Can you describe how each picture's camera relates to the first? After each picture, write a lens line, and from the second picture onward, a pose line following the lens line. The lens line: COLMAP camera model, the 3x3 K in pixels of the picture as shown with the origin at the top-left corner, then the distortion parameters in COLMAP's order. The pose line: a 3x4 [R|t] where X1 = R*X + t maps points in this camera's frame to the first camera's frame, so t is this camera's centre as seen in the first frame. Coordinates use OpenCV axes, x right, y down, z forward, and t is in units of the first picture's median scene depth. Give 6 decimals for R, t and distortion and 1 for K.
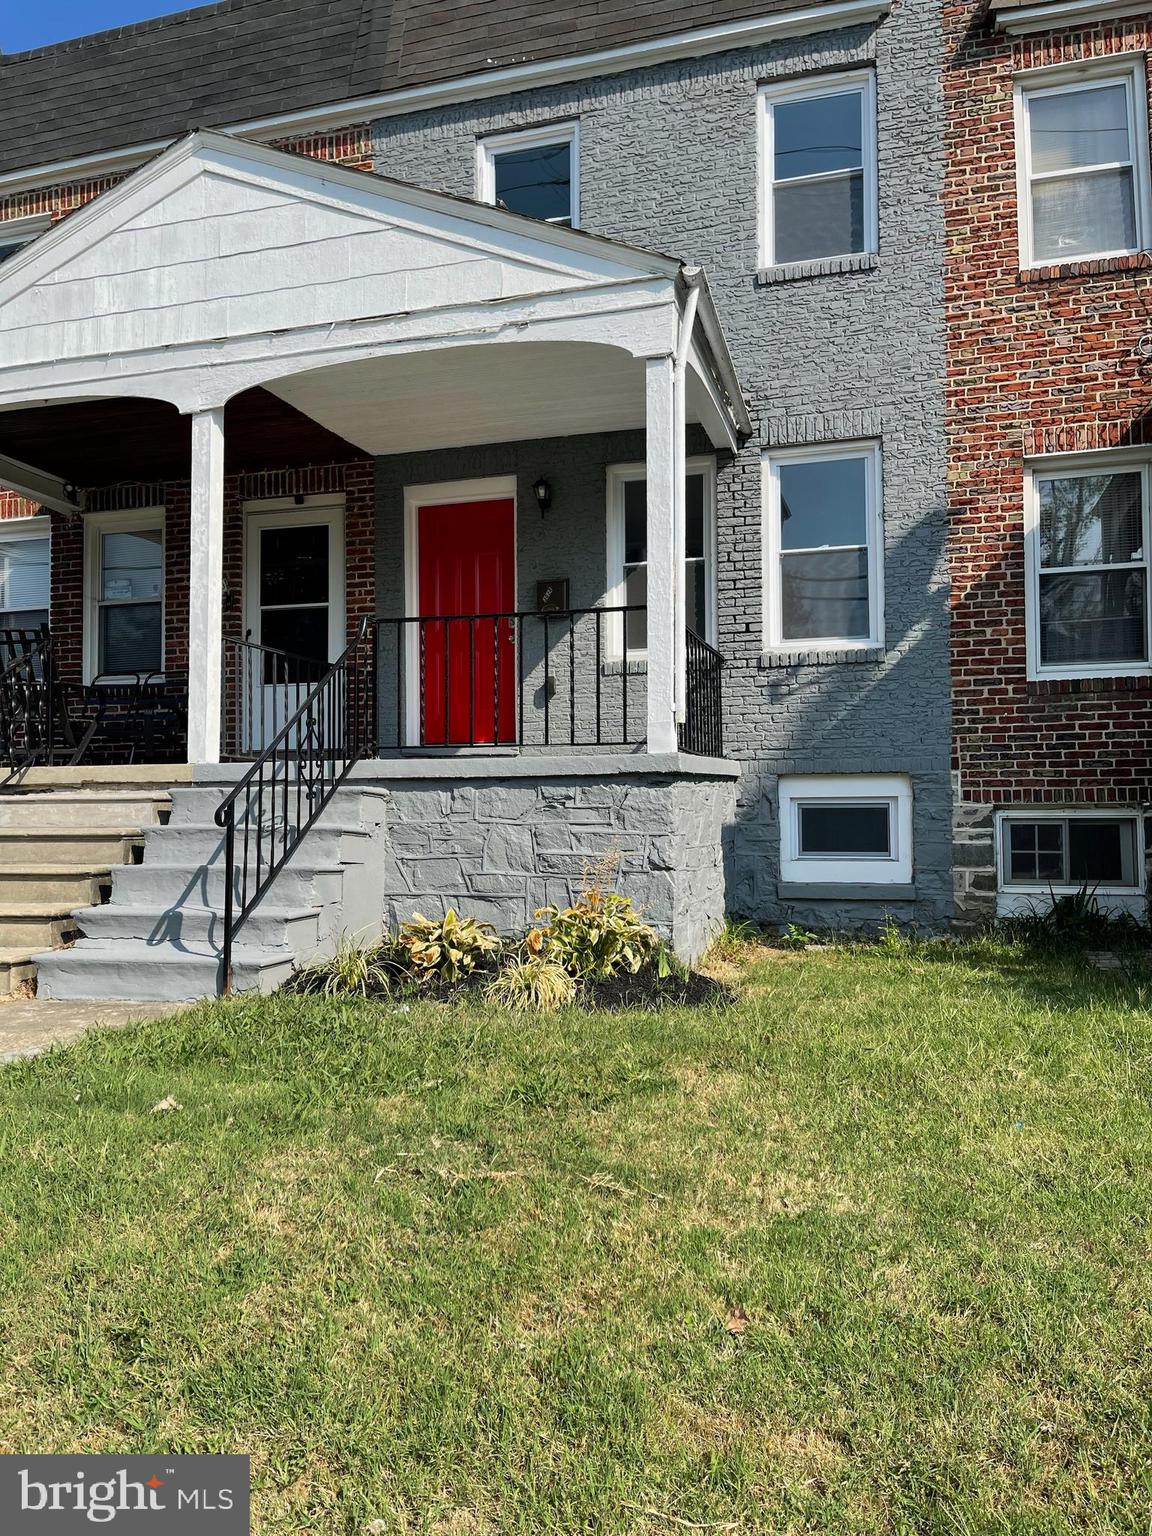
lens RADIAL K [[1177.0, 0, 560.5], [0, 1177.0, 767.6], [0, 0, 1]] dist [0.060602, -0.082919]
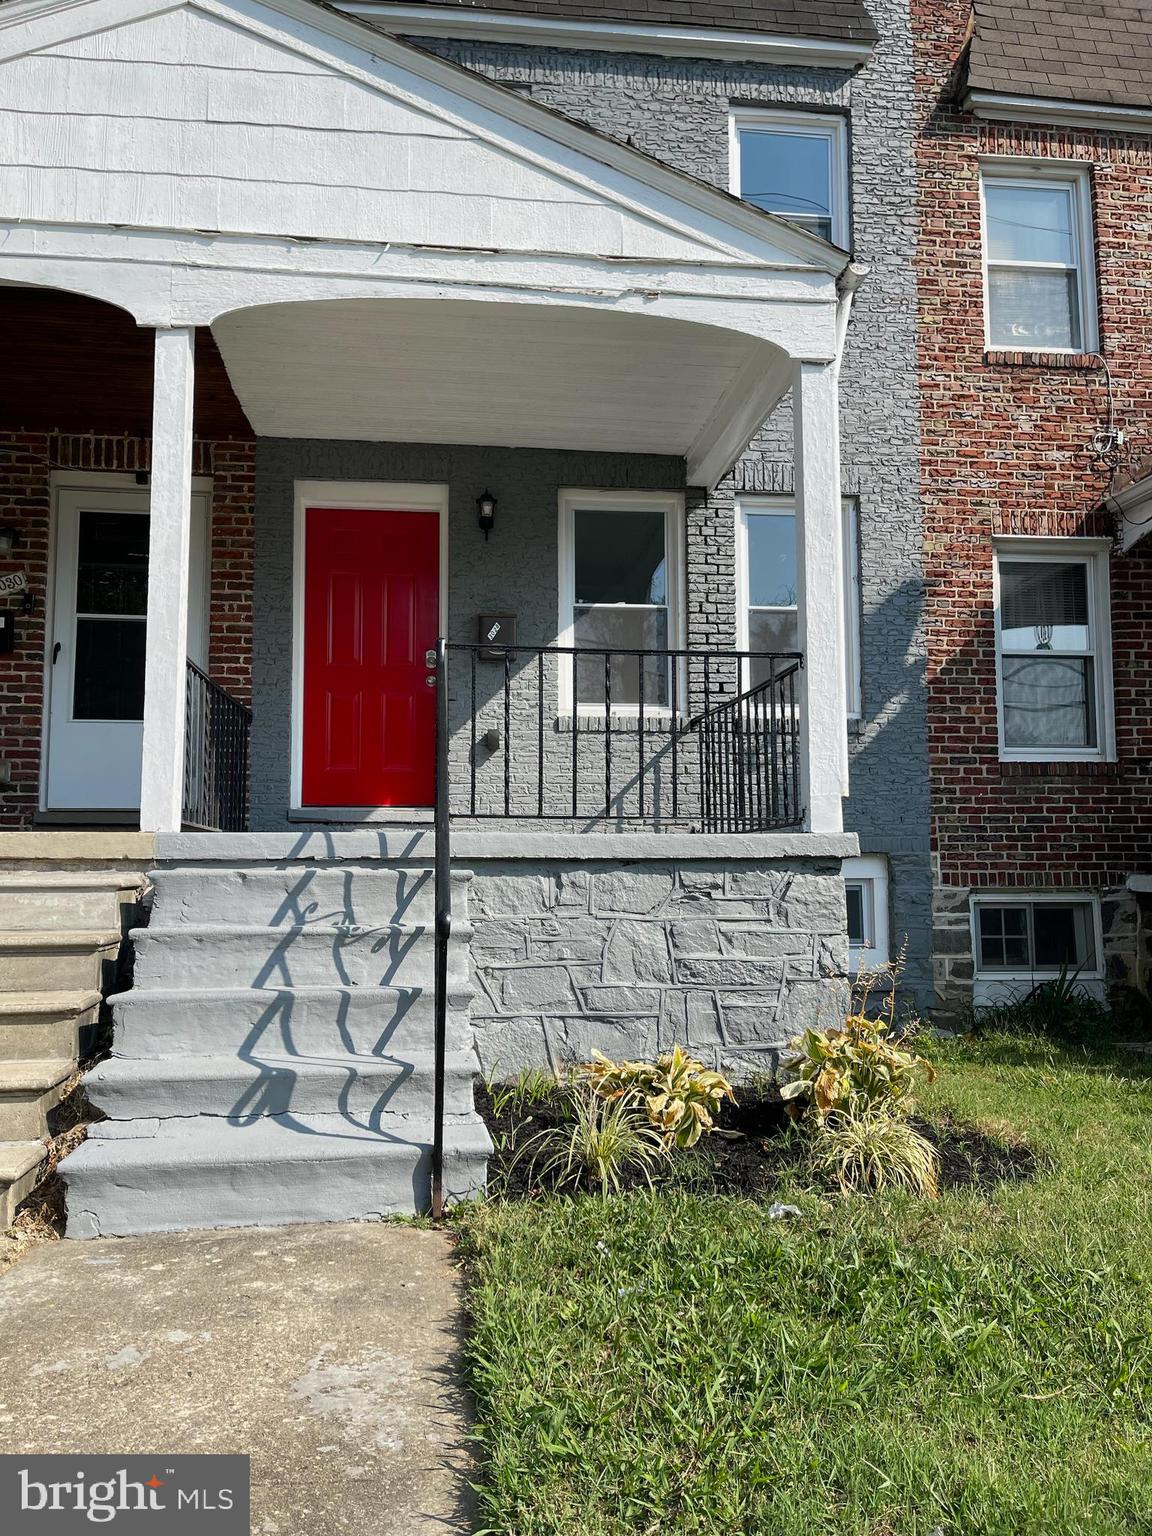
lens RADIAL K [[1177.0, 0, 584.5], [0, 1177.0, 770.5], [0, 0, 1]] dist [0.060602, -0.082919]
pose [[0.915214, 0.040202, 0.400959, -0.312284], [-0.020509, 0.998369, -0.053287, -0.006541], [-0.402447, 0.040546, 0.914545, 0.242743]]
